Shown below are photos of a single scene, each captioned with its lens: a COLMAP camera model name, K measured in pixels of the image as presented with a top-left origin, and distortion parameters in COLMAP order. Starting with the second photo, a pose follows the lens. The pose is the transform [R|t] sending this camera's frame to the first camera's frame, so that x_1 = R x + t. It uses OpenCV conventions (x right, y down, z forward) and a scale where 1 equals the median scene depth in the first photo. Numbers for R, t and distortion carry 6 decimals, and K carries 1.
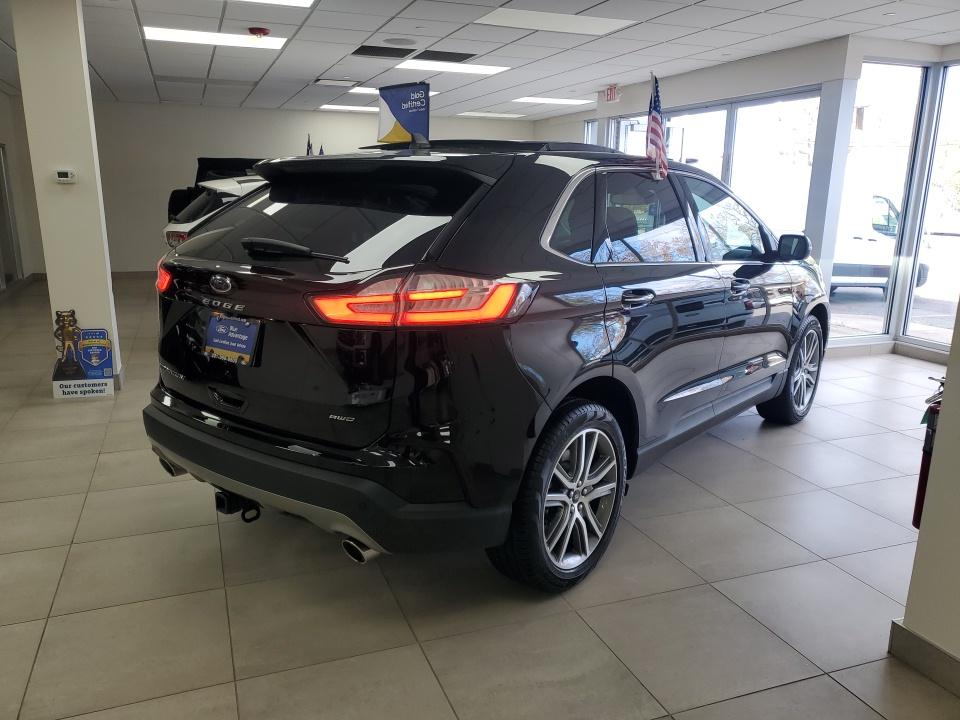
lens RADIAL K [[749.6, 0, 450.2], [0, 749.6, 361.1], [0, 0, 1]] dist [0.029781, -0.004647]
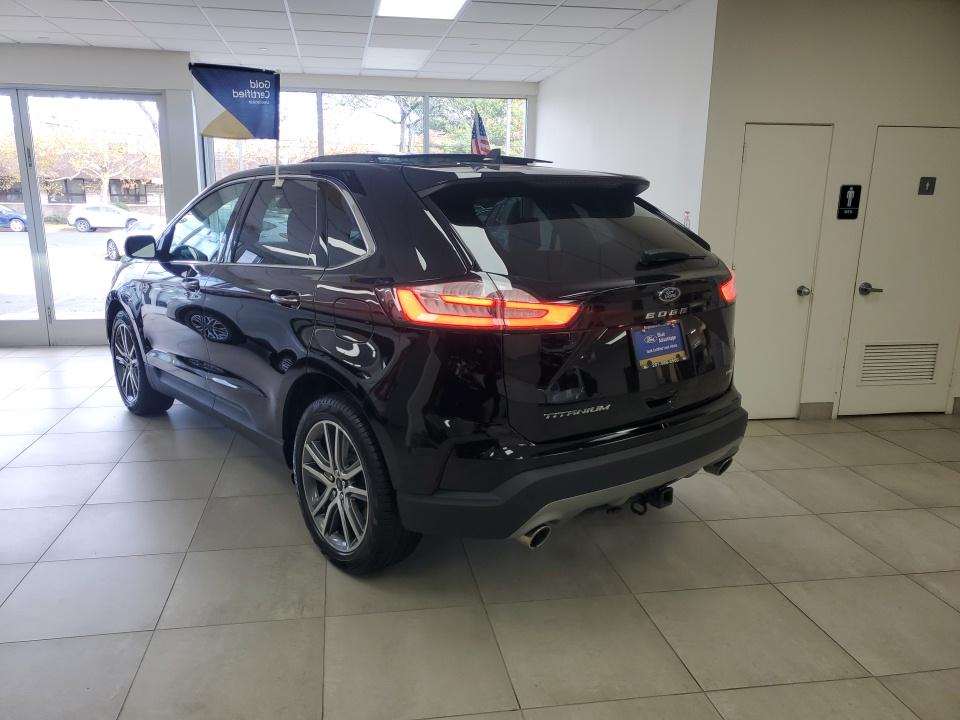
lens RADIAL K [[731.8, 0, 478.6], [0, 731.8, 355.8], [0, 0, 1]] dist [0.039692, -0.004354]
pose [[0.200882, -0.223857, 0.953695, -1.005801], [0.209930, 0.960761, 0.181297, -0.193330], [-0.956857, 0.163790, 0.239993, 0.740759]]
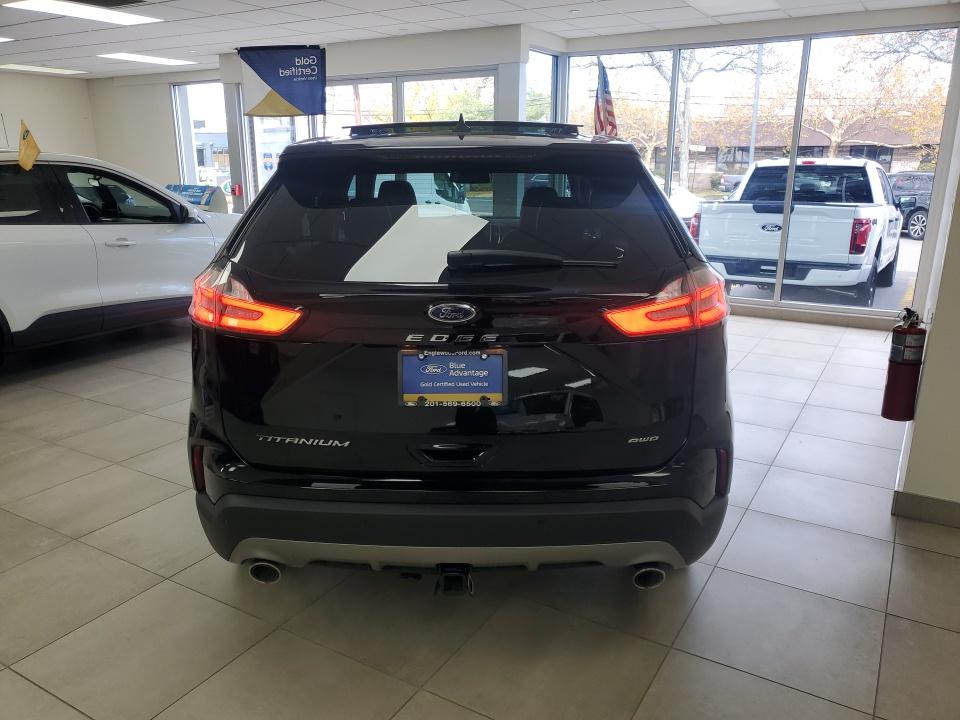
lens RADIAL K [[749.6, 0, 450.2], [0, 749.6, 361.1], [0, 0, 1]] dist [0.029781, -0.004647]
pose [[0.794096, -0.177555, 0.581280, -0.556833], [0.151744, 0.984009, 0.093270, -0.090541], [-0.588545, 0.014140, 0.808341, 0.268354]]
